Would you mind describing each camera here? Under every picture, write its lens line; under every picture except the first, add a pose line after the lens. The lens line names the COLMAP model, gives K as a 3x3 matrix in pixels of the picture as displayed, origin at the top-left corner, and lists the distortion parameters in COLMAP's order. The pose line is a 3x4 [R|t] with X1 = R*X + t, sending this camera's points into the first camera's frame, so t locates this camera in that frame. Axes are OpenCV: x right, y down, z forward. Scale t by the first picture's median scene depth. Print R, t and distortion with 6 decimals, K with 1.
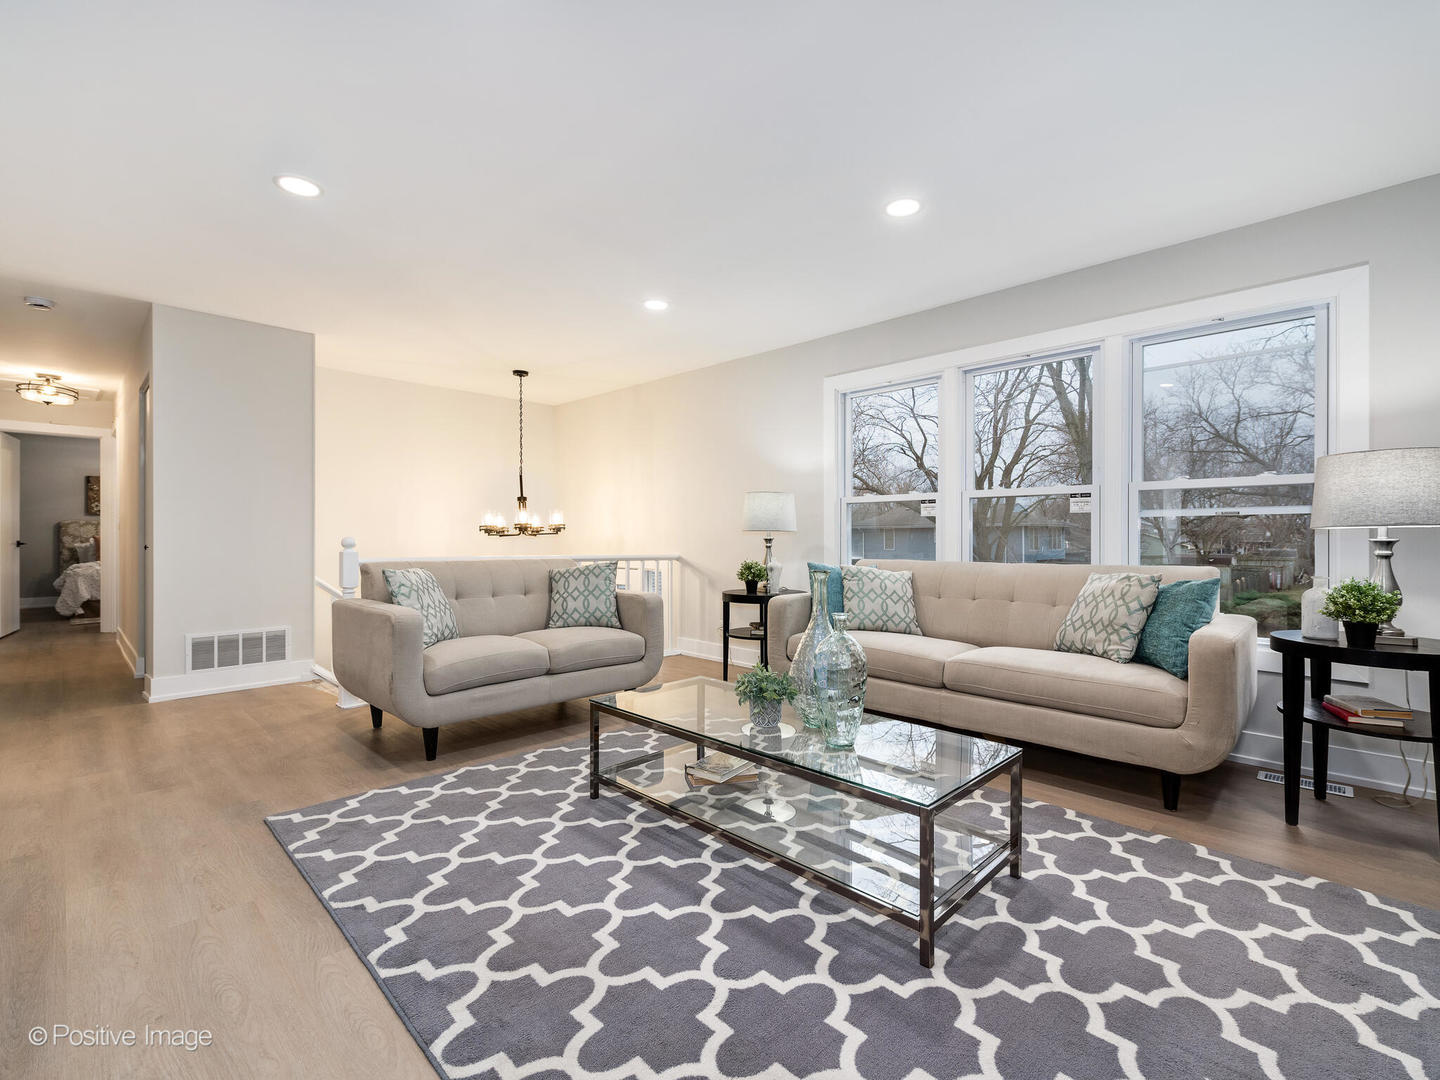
lens RADIAL K [[640.6, 0, 719.8], [0, 640.6, 533.4], [0, 0, 1]] dist [0.002095, -0.000165]
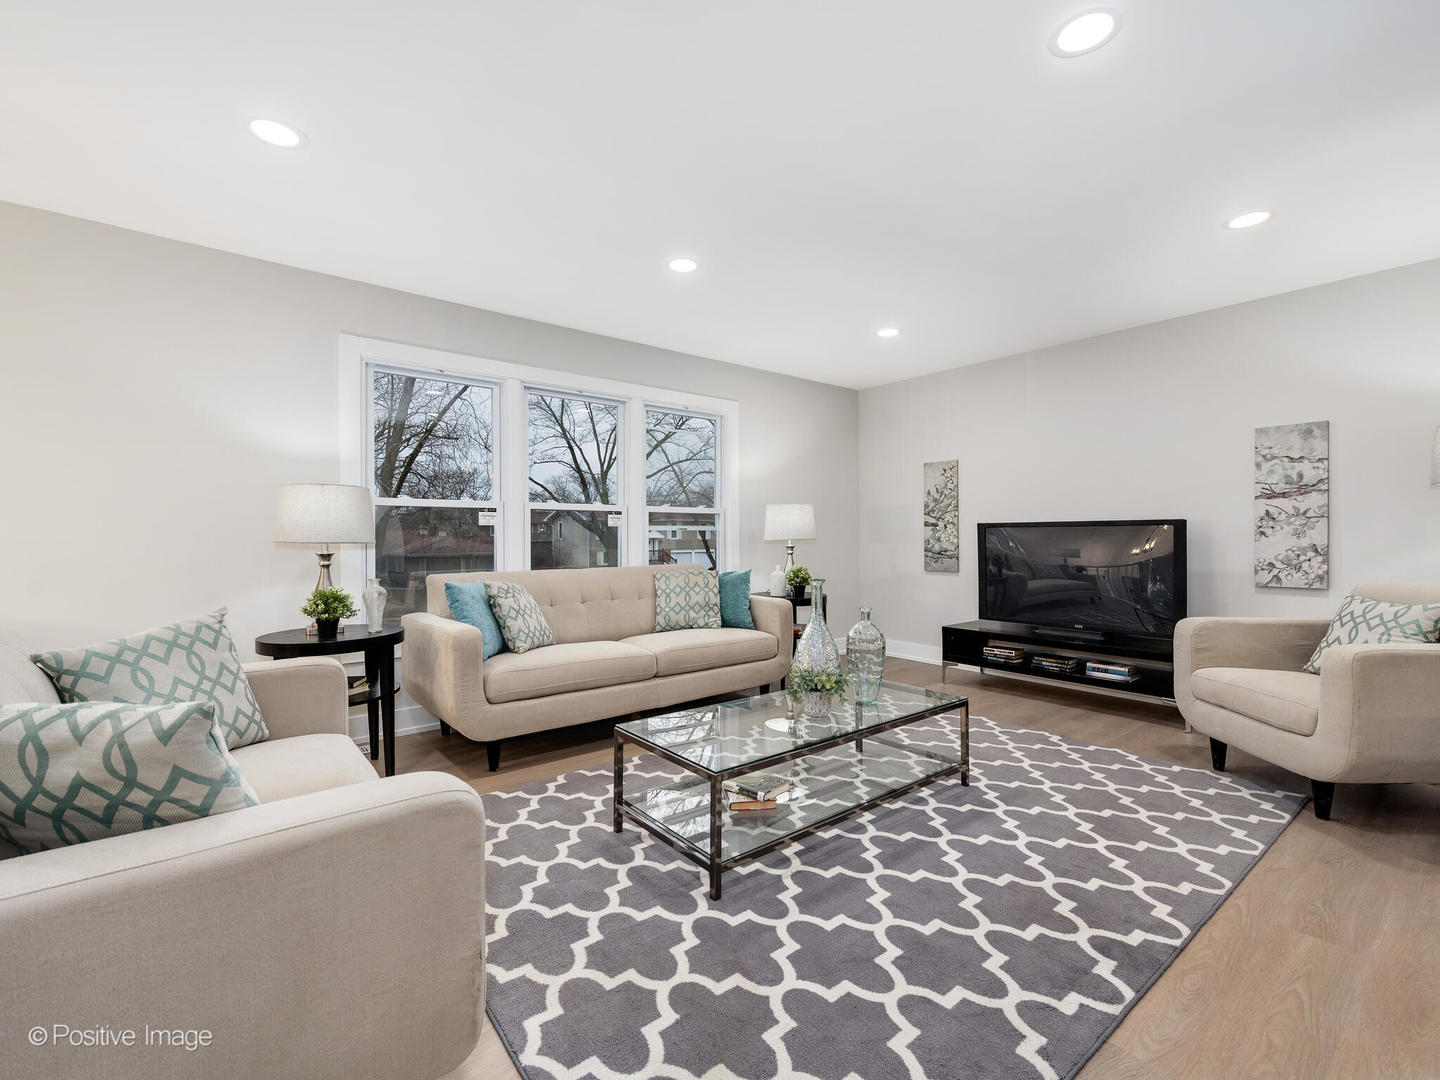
lens RADIAL K [[639.3, 0, 716.5], [0, 639.3, 528.3], [0, 0, 1]] dist [0.013941, -0.016429]
pose [[0.123198, 0.013709, 0.992287, -1.105169], [0.002523, 0.999897, -0.014127, -0.016136], [-0.992379, 0.004244, 0.123151, 1.046644]]
